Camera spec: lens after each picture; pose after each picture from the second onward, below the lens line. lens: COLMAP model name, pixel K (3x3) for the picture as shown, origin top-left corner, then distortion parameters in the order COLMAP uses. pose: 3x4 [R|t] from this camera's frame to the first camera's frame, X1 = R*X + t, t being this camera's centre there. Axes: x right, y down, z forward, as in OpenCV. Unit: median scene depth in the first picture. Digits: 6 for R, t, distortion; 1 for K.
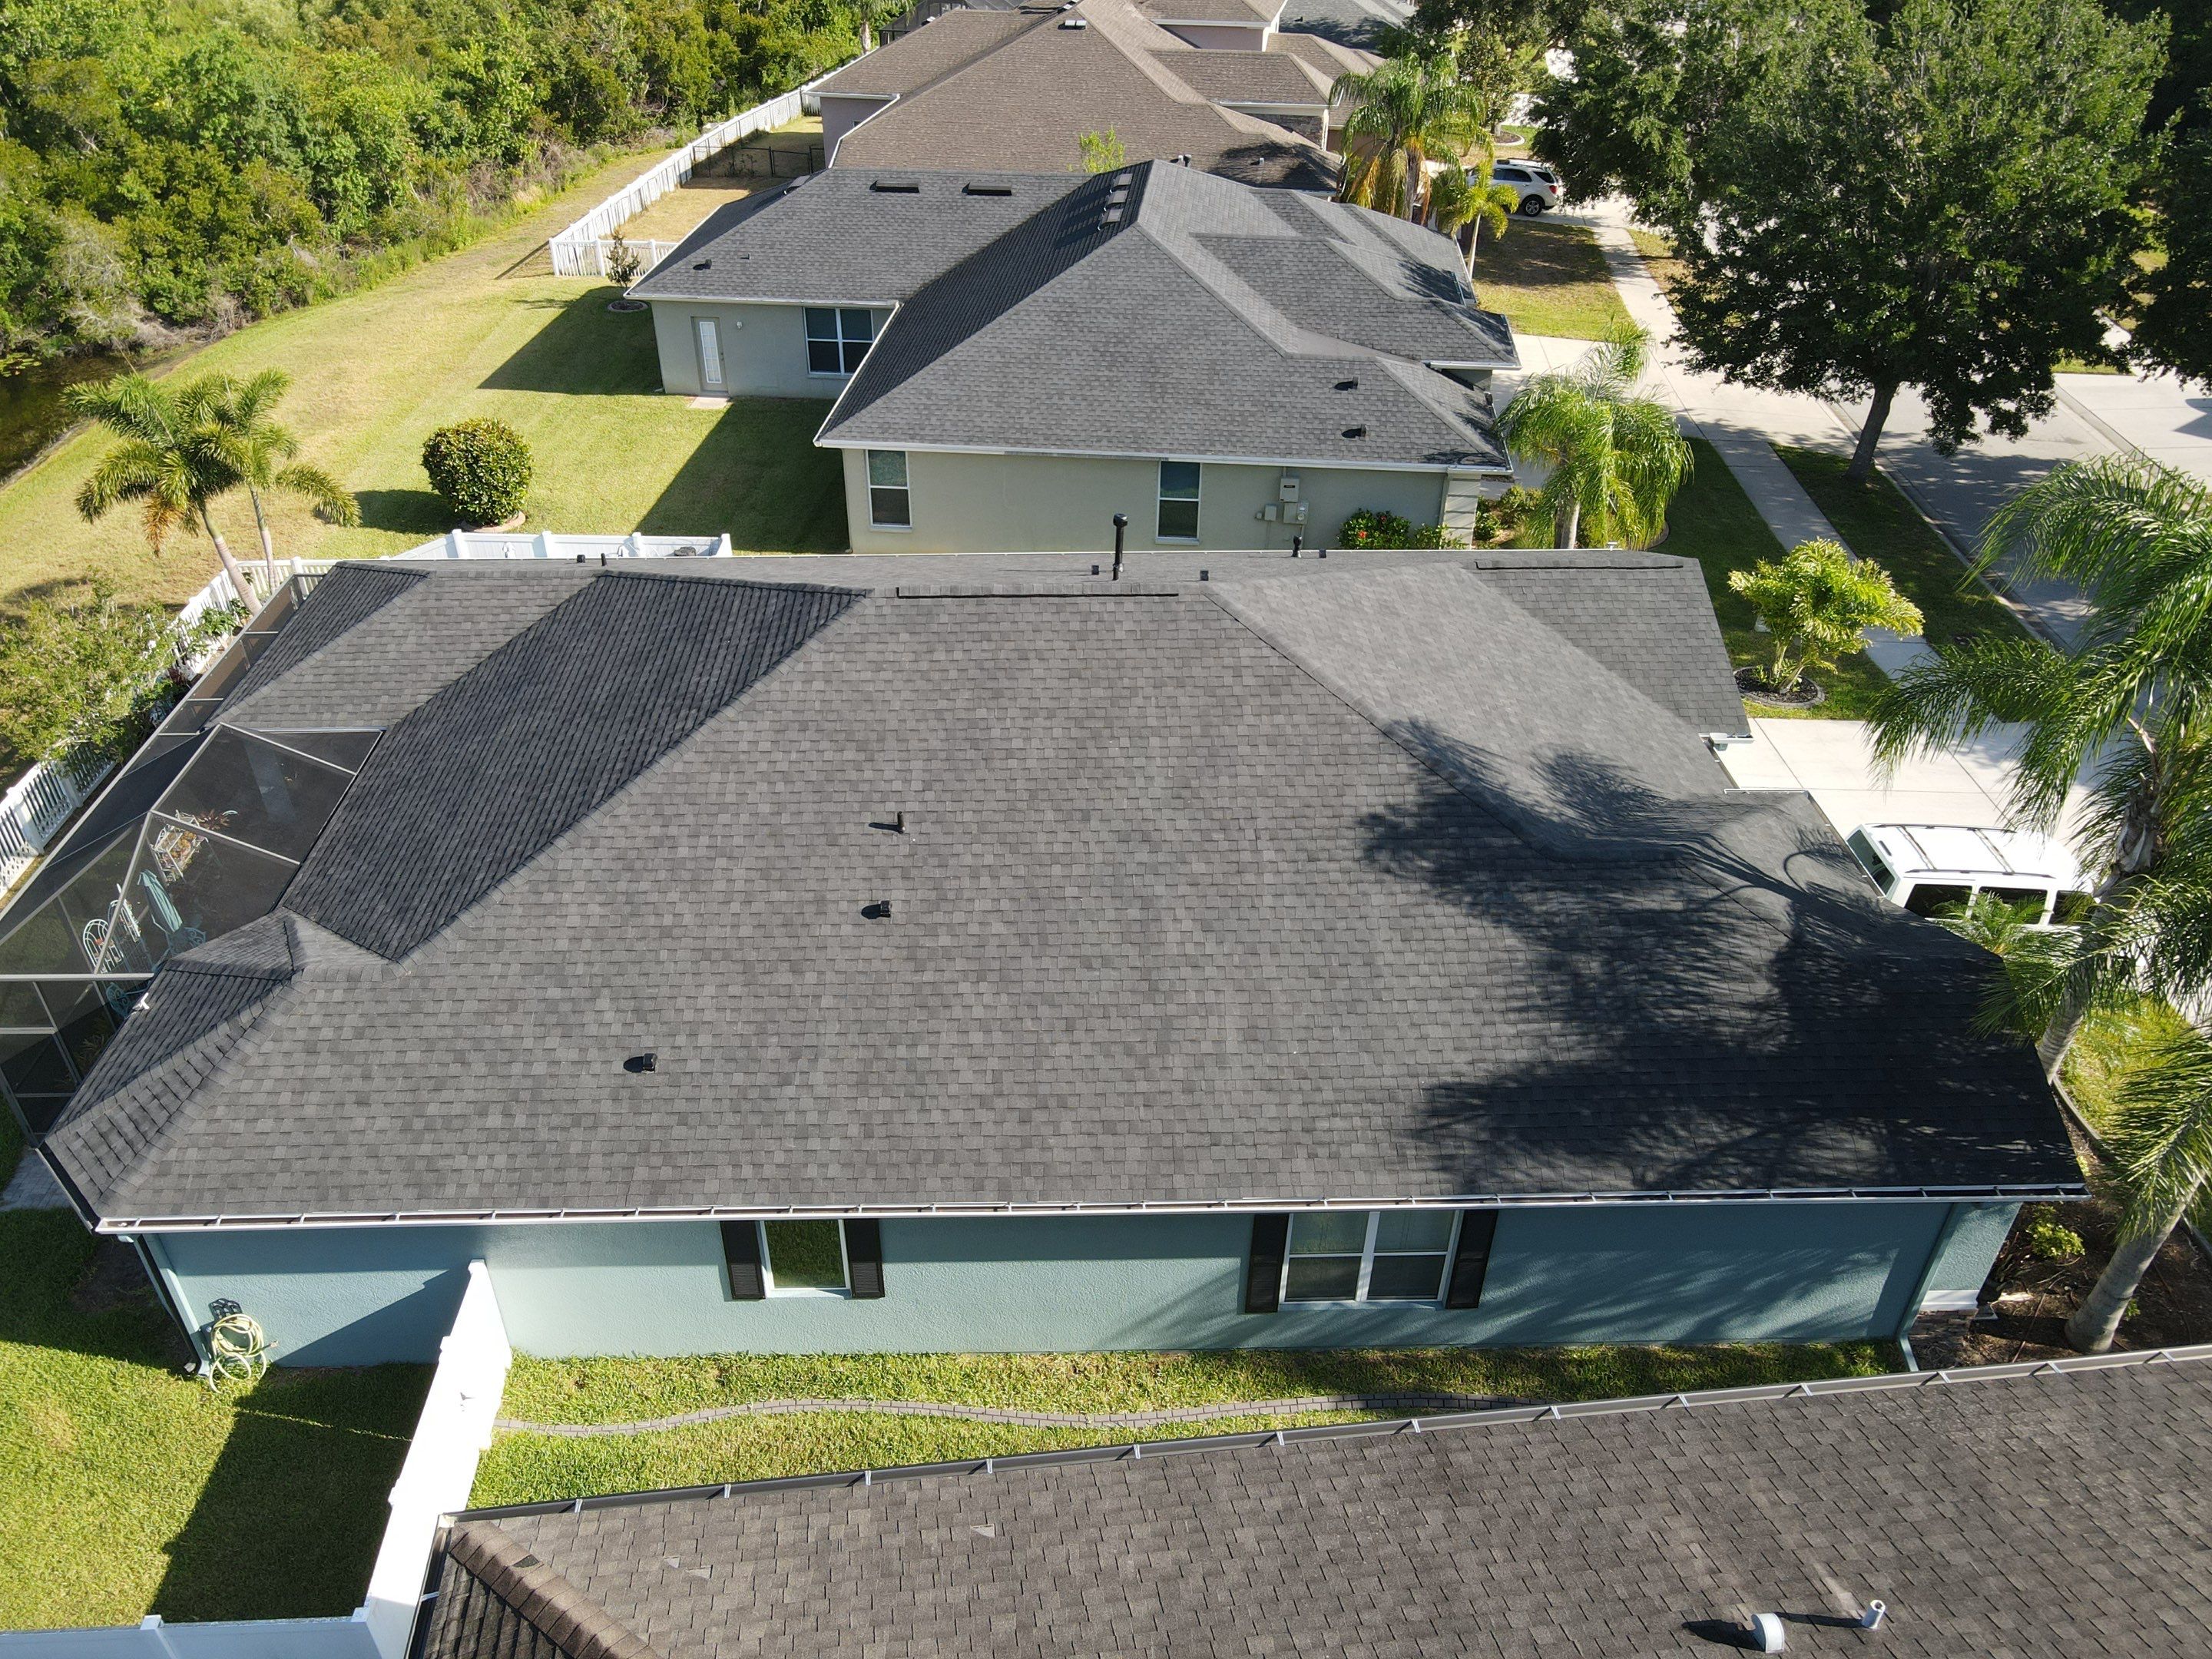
lens RADIAL K [[1613.5, 0, 1086.3], [0, 1613.5, 838.3], [0, 0, 1]] dist [0.006957, 0.001745]
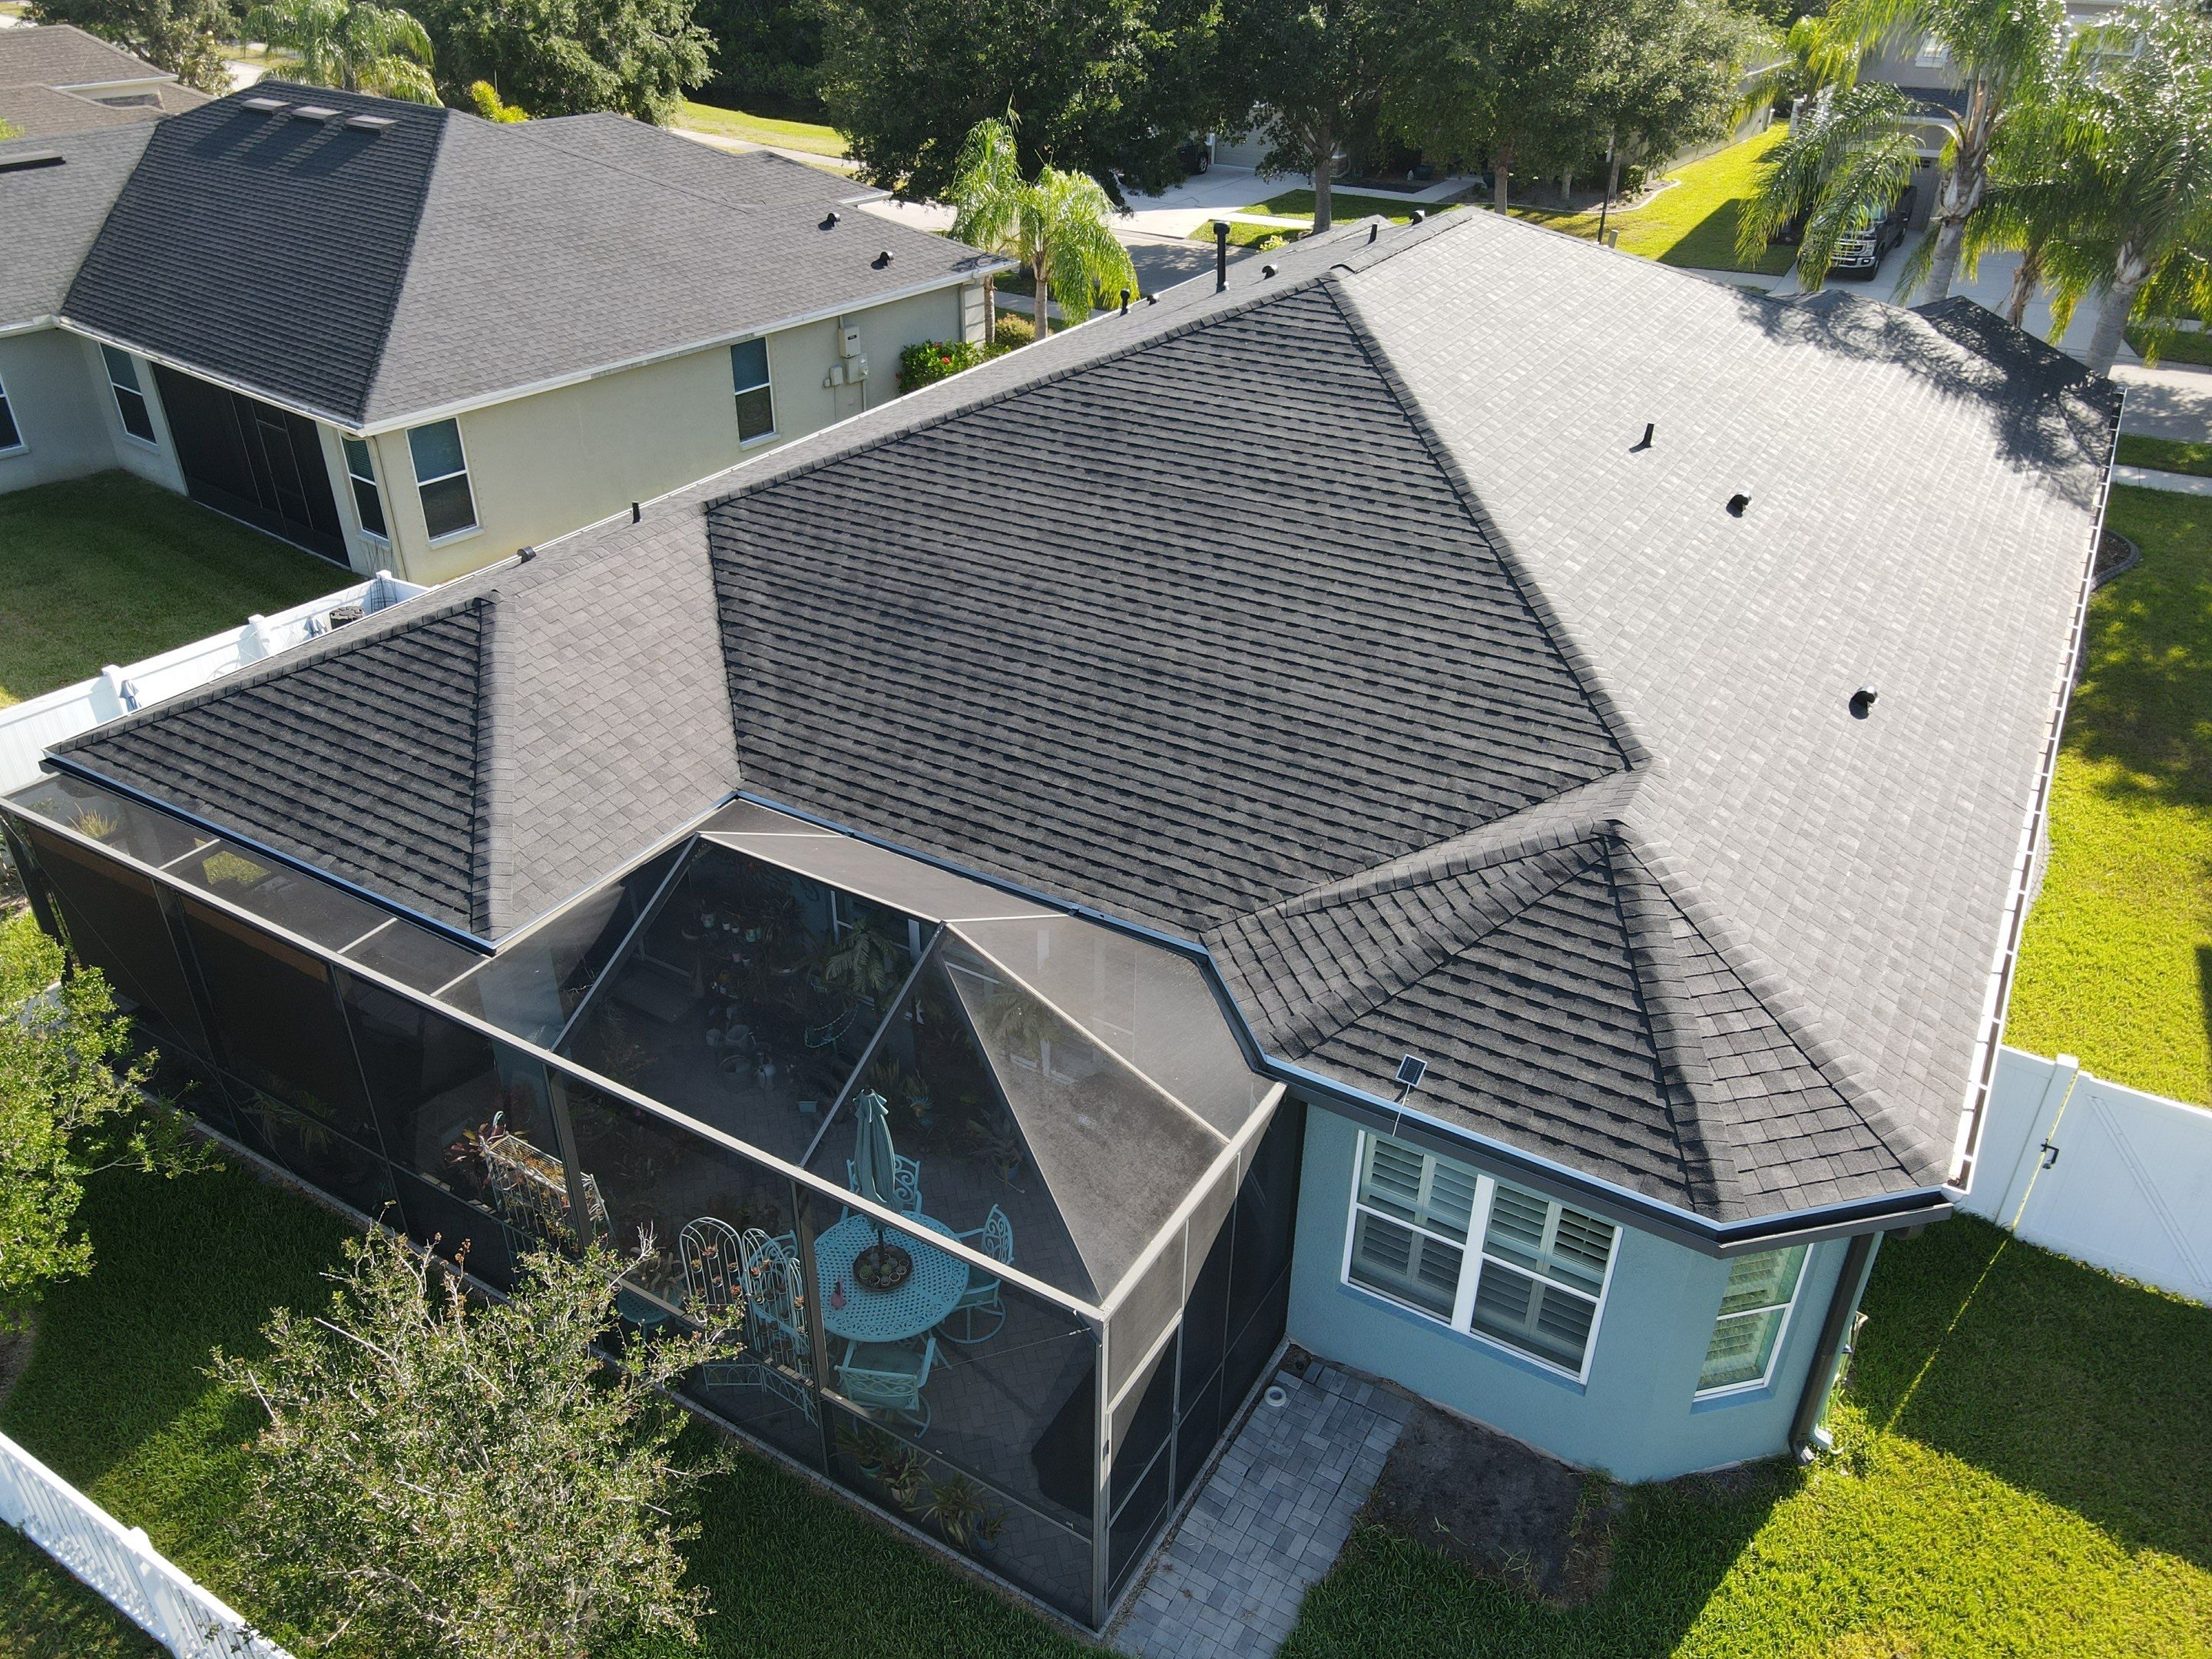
lens RADIAL K [[1613.5, 0, 1069.4], [0, 1613.5, 831.9], [0, 0, 1]] dist [0.006957, 0.001745]
pose [[0.551367, -0.435779, 0.711401, -1.006159], [0.481880, 0.862450, 0.154828, -0.110452], [-0.681018, 0.257443, 0.685520, 0.670886]]
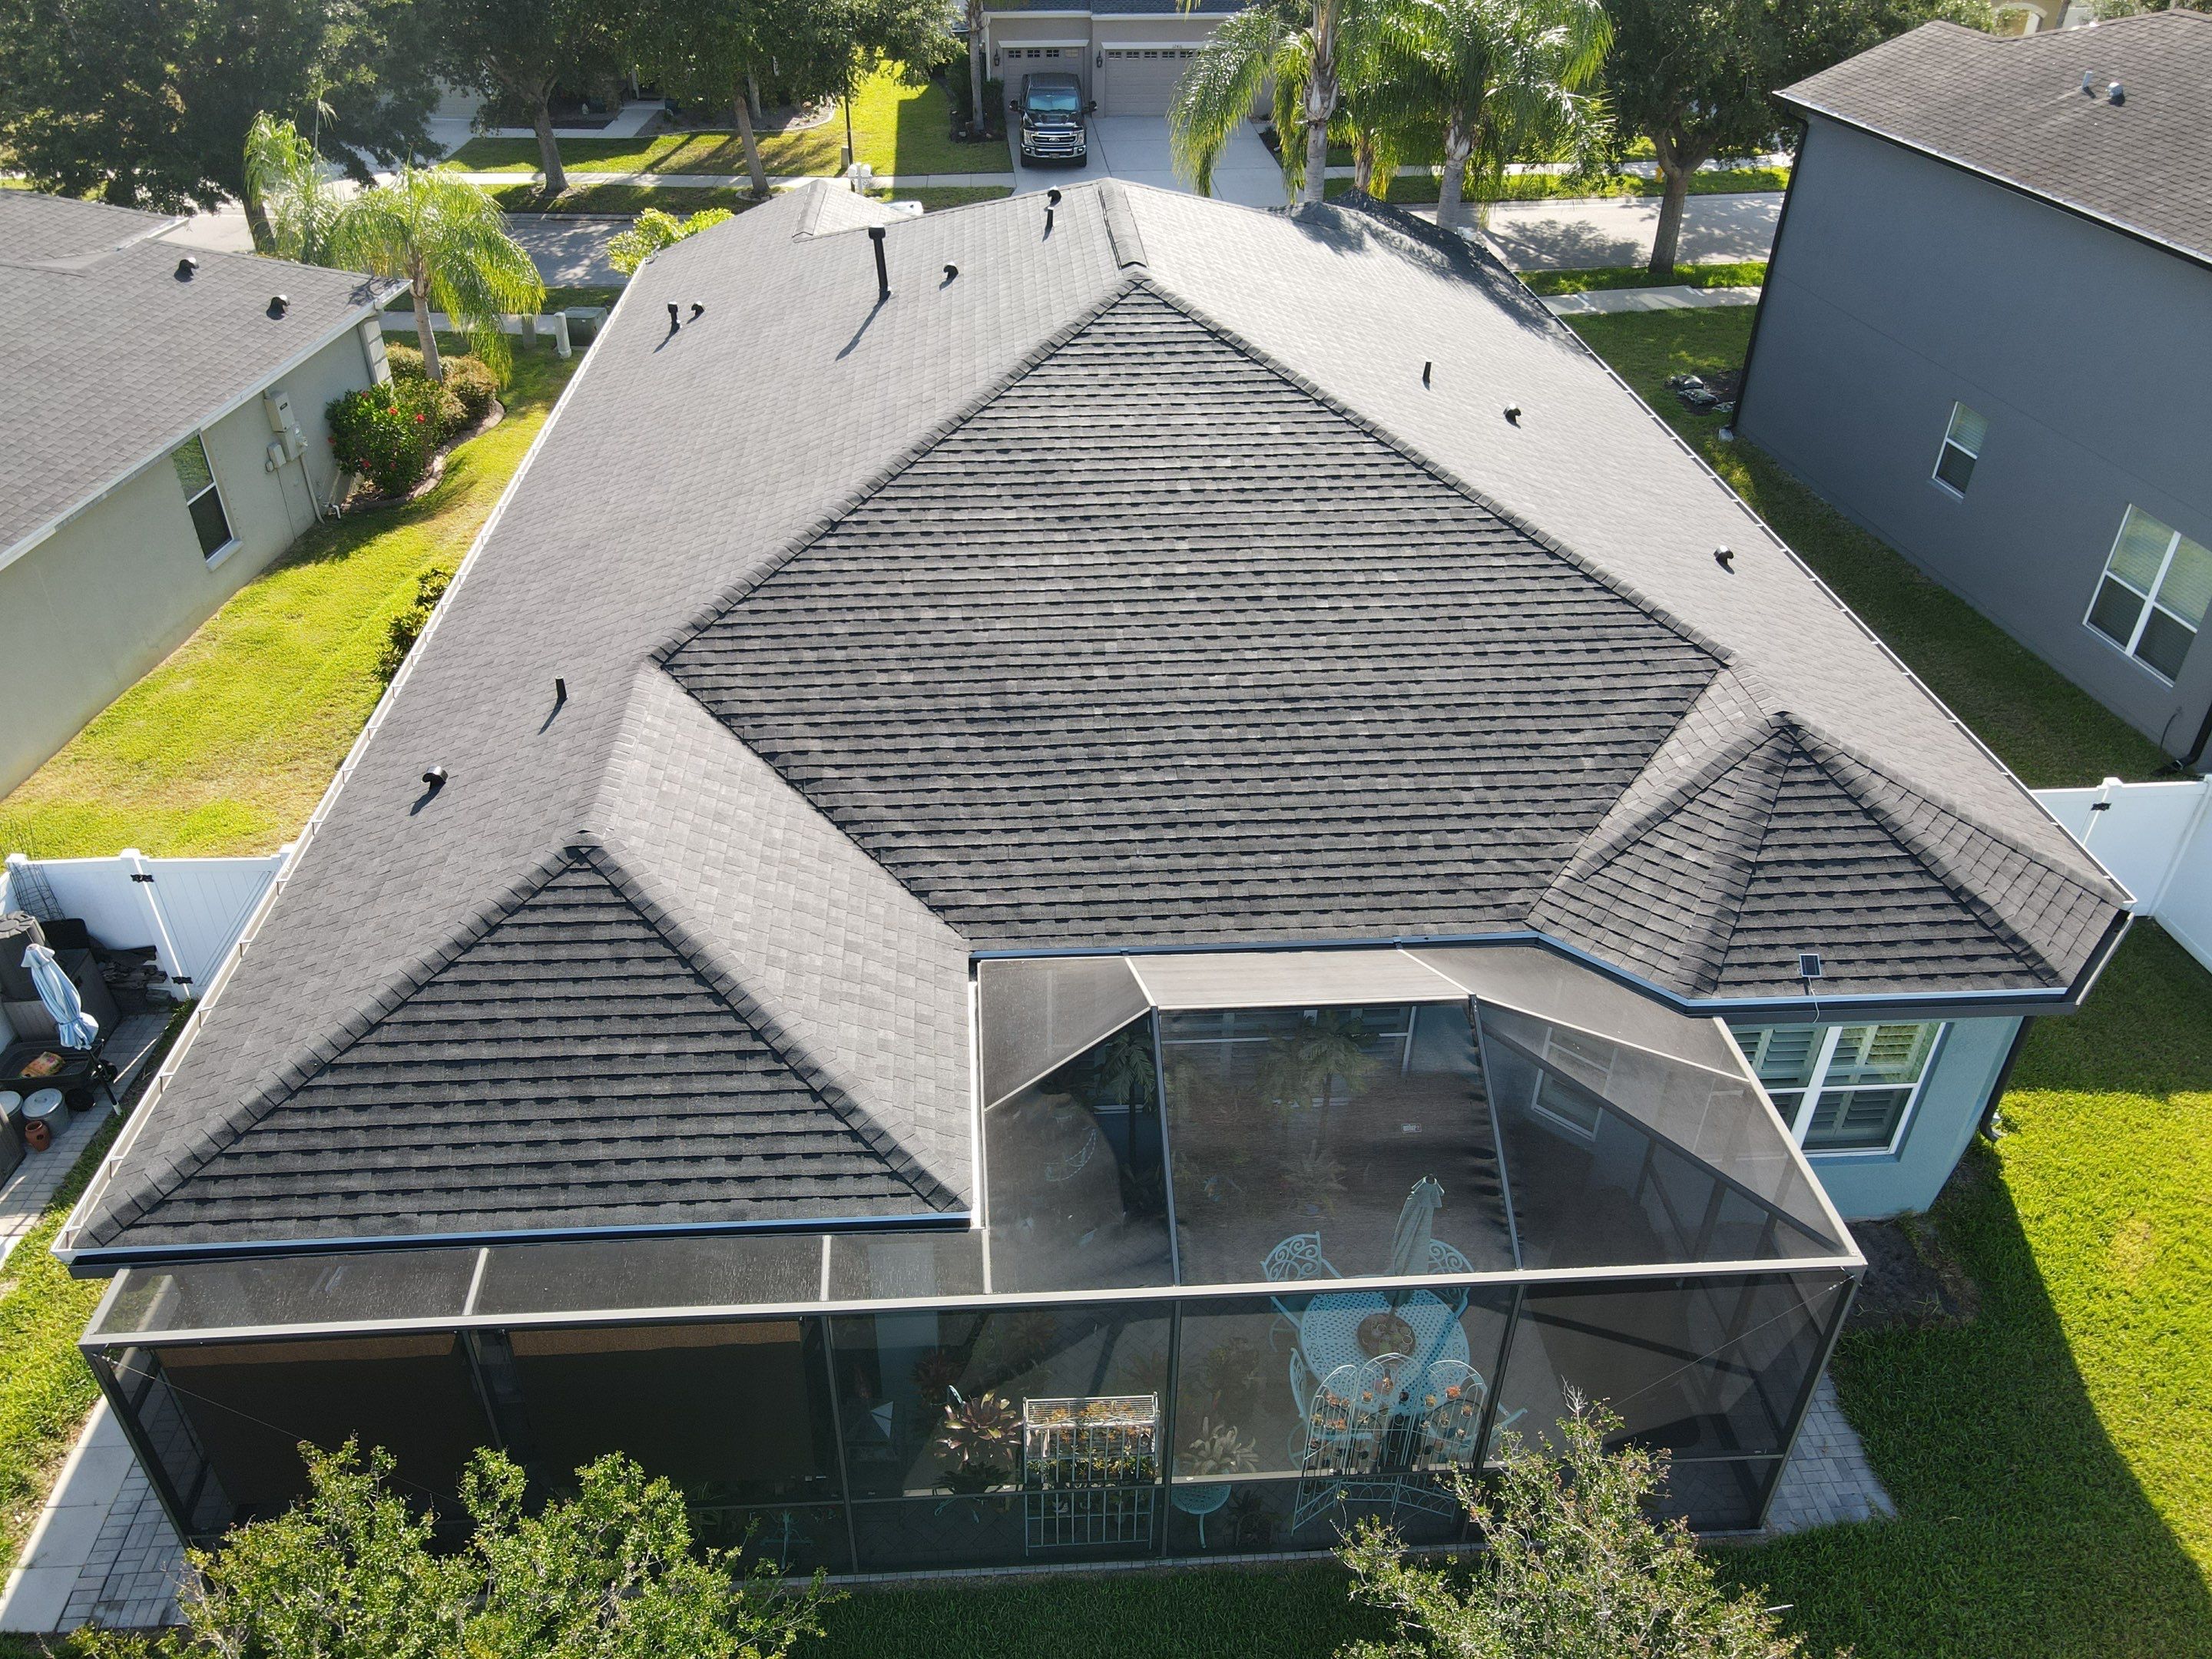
lens RADIAL K [[1613.5, 0, 1078.7], [0, 1613.5, 839.2], [0, 0, 1]] dist [0.006957, 0.001745]
pose [[-0.023468, -0.572875, 0.819307, -1.082971], [0.573302, 0.663676, 0.480477, -0.415994], [-0.819008, 0.480986, 0.312855, 1.005293]]
